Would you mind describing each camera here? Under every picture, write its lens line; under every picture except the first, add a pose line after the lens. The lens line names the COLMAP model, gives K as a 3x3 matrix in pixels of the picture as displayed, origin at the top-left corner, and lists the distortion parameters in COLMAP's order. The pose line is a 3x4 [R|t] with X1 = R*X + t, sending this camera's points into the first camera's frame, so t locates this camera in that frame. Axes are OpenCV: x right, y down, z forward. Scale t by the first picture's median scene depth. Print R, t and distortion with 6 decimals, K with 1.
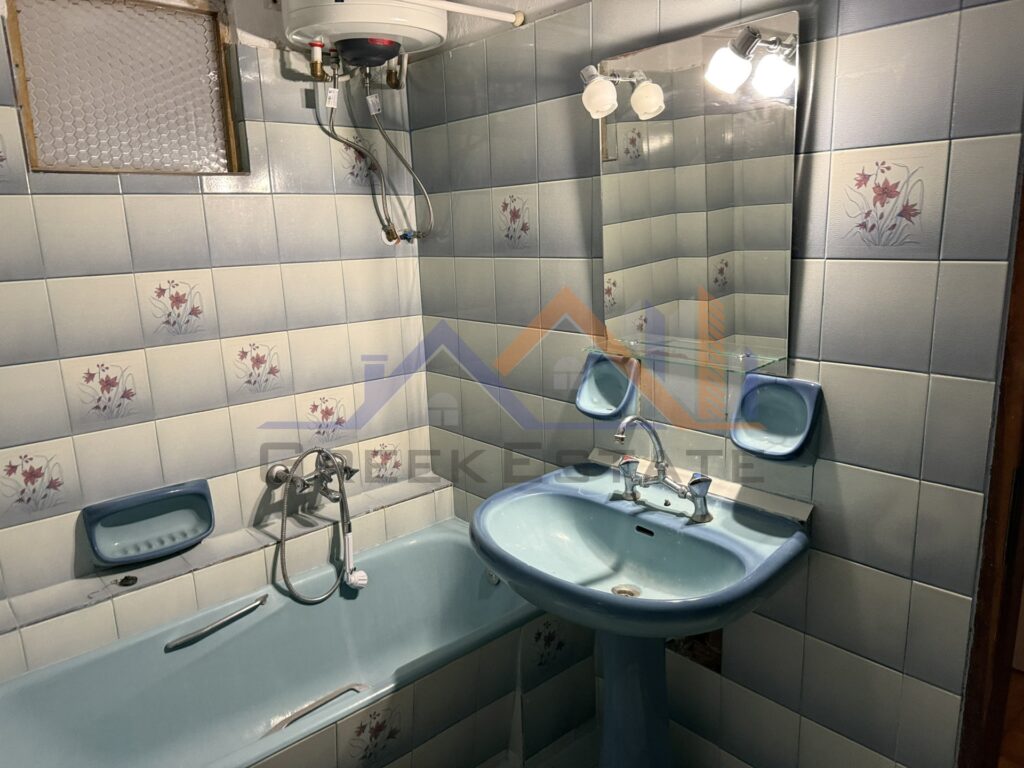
lens RADIAL K [[723.5, 0, 512.0], [0, 723.5, 384.0], [0, 0, 1]] dist [0.125199, -0.153485]
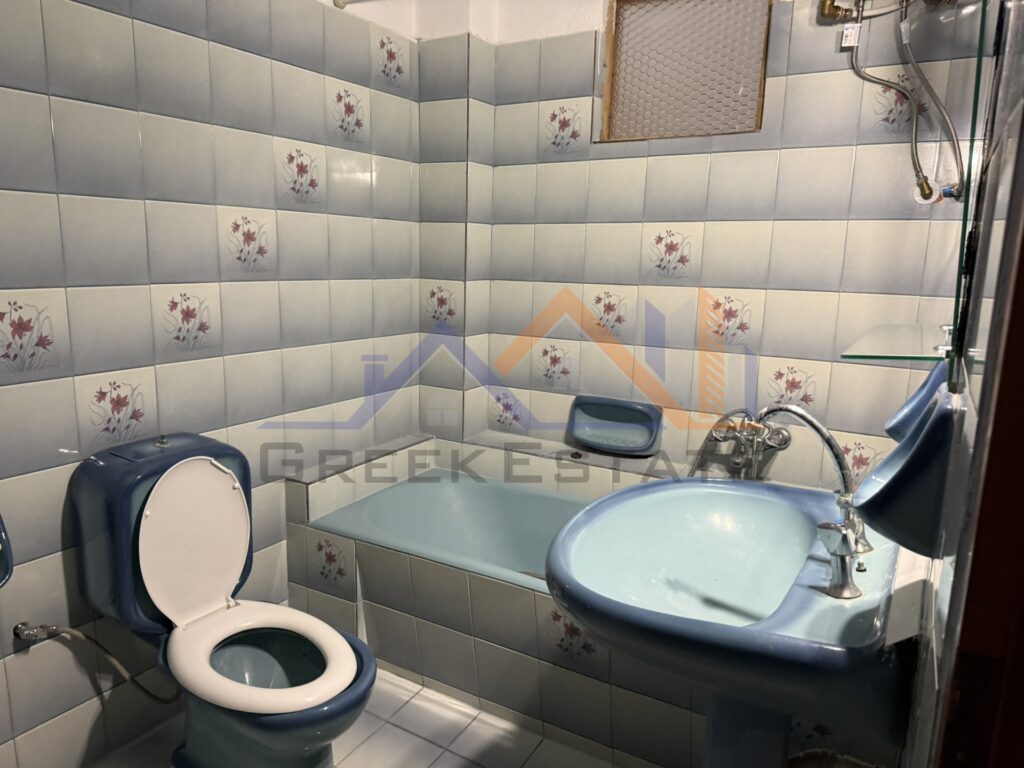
lens RADIAL K [[723.5, 0, 512.0], [0, 723.5, 384.0], [0, 0, 1]] dist [0.125199, -0.153485]
pose [[0.341639, 0.216964, -0.914445, 0.518259], [-0.229507, 0.962791, 0.142691, -0.012764], [0.911378, 0.161123, 0.378722, 0.338691]]
